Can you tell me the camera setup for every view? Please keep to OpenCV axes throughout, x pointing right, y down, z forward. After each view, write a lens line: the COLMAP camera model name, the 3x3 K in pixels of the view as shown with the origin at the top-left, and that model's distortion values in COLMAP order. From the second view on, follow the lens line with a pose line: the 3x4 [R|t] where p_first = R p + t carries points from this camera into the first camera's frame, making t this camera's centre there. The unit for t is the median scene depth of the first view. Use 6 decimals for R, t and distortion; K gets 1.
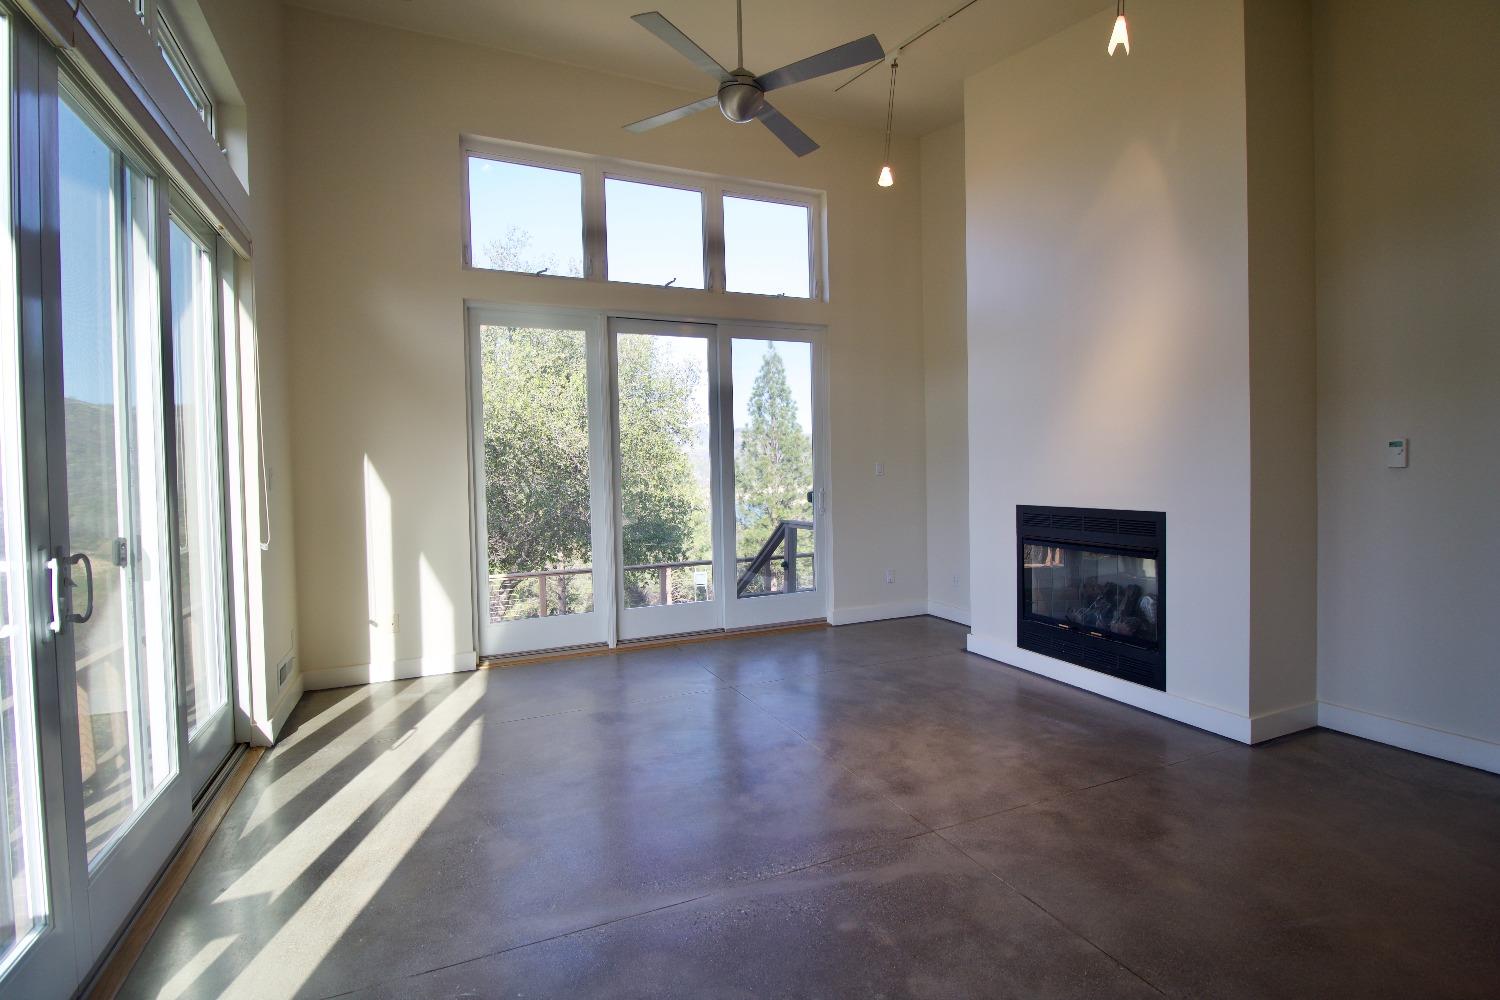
lens RADIAL K [[670.8, 0, 743.2], [0, 670.8, 491.4], [0, 0, 1]] dist [-0.000148, -0.000027]
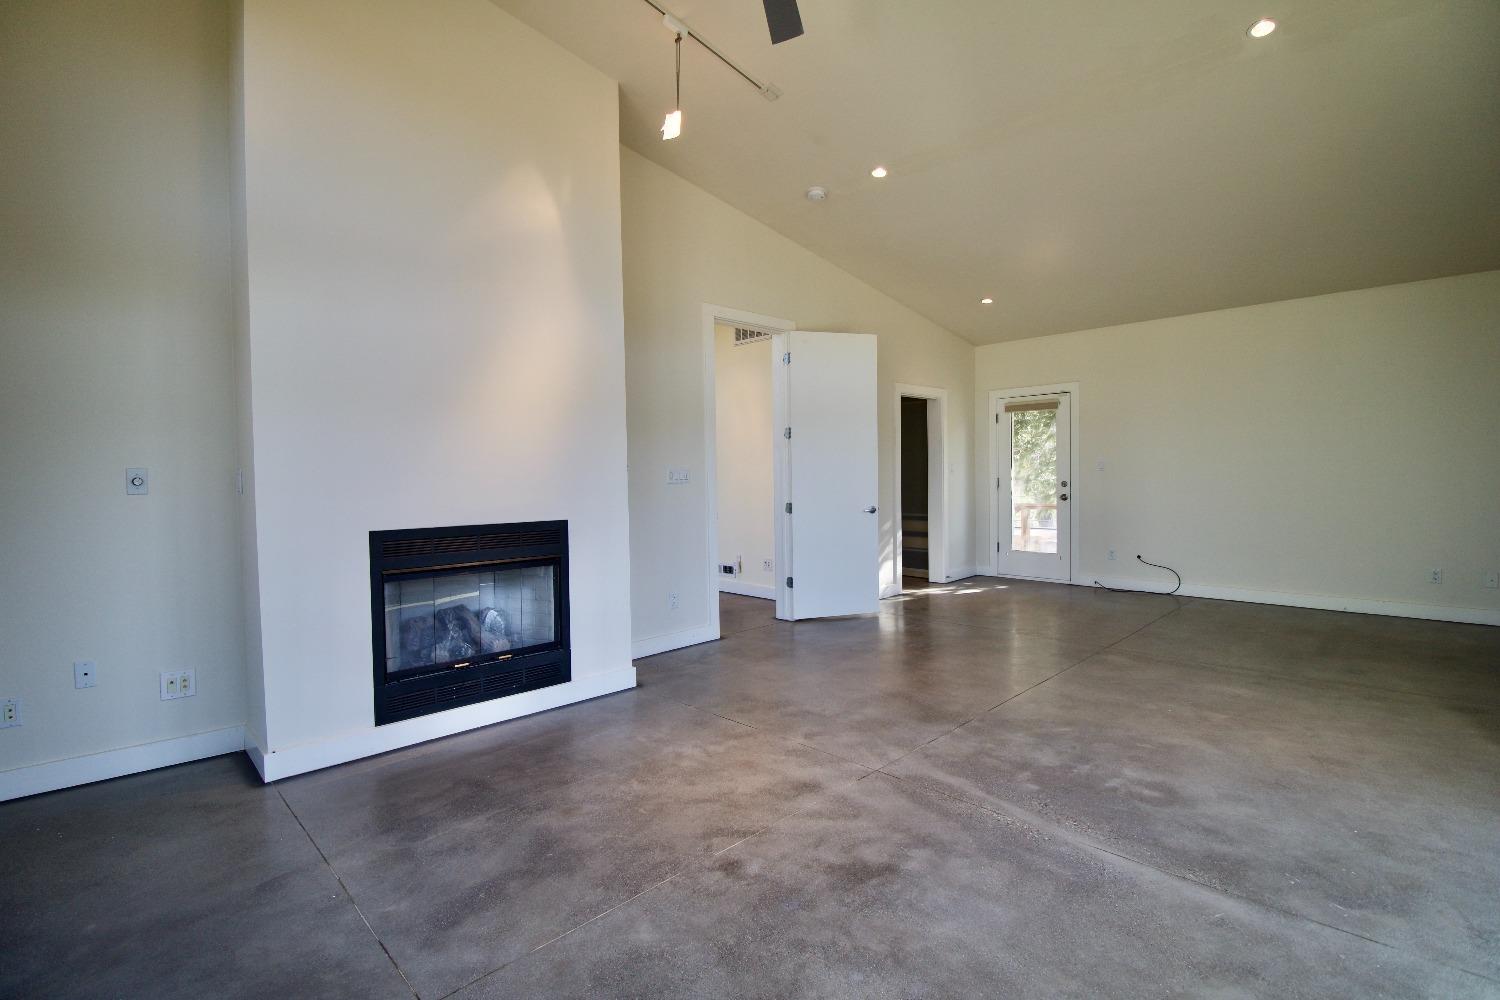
lens RADIAL K [[700.7, 0, 752.4], [0, 700.7, 491.8], [0, 0, 1]] dist [-0.001205, -0.000338]
pose [[-0.347643, -0.000915, 0.937627, -0.635683], [0.043460, 0.998909, 0.017088, -0.025120], [-0.936619, 0.046690, -0.347224, 1.241385]]
